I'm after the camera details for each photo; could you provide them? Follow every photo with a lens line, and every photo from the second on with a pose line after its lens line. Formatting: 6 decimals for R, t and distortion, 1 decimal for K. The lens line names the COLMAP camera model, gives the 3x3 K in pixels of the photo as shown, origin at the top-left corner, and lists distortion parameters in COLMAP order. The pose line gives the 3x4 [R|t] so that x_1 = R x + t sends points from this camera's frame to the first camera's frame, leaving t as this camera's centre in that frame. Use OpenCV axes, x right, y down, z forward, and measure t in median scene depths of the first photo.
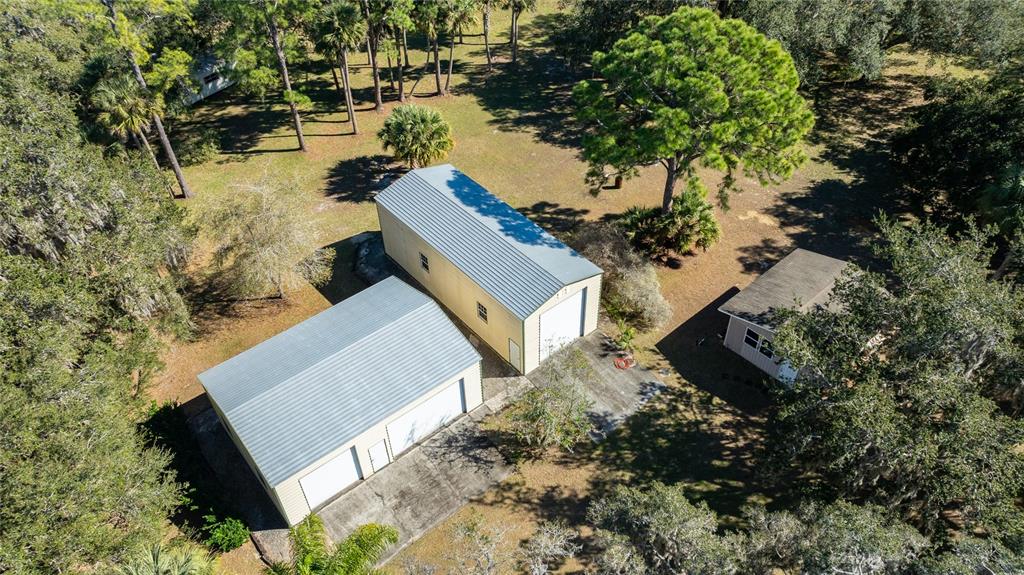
lens RADIAL K [[729.9, 0, 514.3], [0, 729.9, 290.4], [0, 0, 1]] dist [-0.025264, 0.042879]
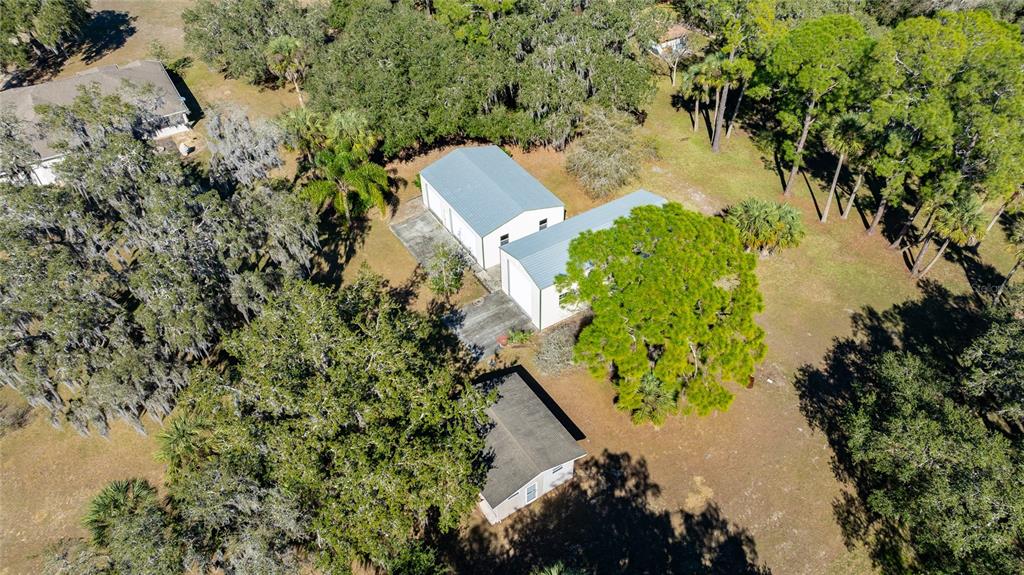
lens RADIAL K [[729.9, 0, 514.3], [0, 729.9, 290.4], [0, 0, 1]] dist [-0.025264, 0.042879]
pose [[-0.135508, 0.683169, -0.717578, 0.851972], [-0.661223, 0.477011, 0.579004, -0.598646], [0.737850, 0.552938, 0.387088, 0.354570]]
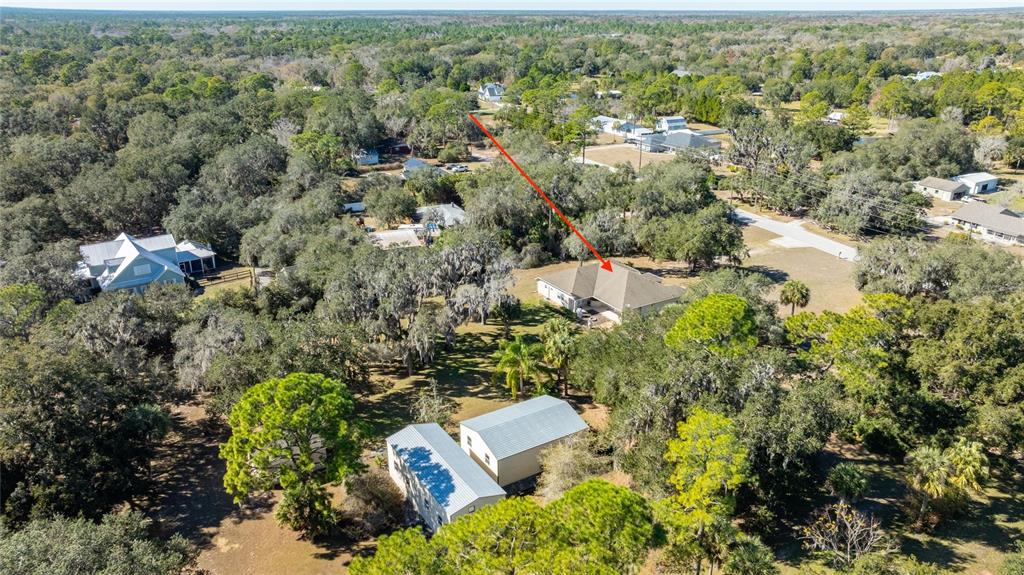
lens RADIAL K [[708.4, 0, 515.5], [0, 708.4, 318.4], [0, 0, 1]] dist [-0.019250, -0.000743]
pose [[-0.990977, -0.039510, 0.128079, -0.339543], [0.101251, 0.405477, 0.908480, -1.392290], [-0.087827, 0.913251, -0.397818, 1.112263]]
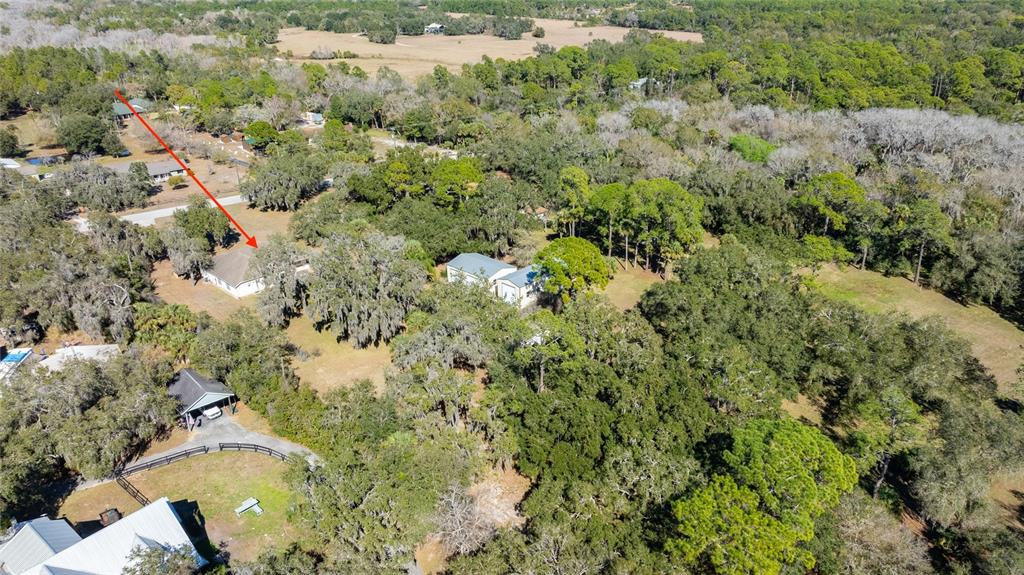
lens RADIAL K [[729.9, 0, 514.3], [0, 729.9, 290.4], [0, 0, 1]] dist [-0.025264, 0.042879]
pose [[0.104296, 0.411836, -0.905270, 2.458195], [-0.665963, 0.704958, 0.243982, -0.625999], [0.738658, 0.577430, 0.347792, -0.123148]]
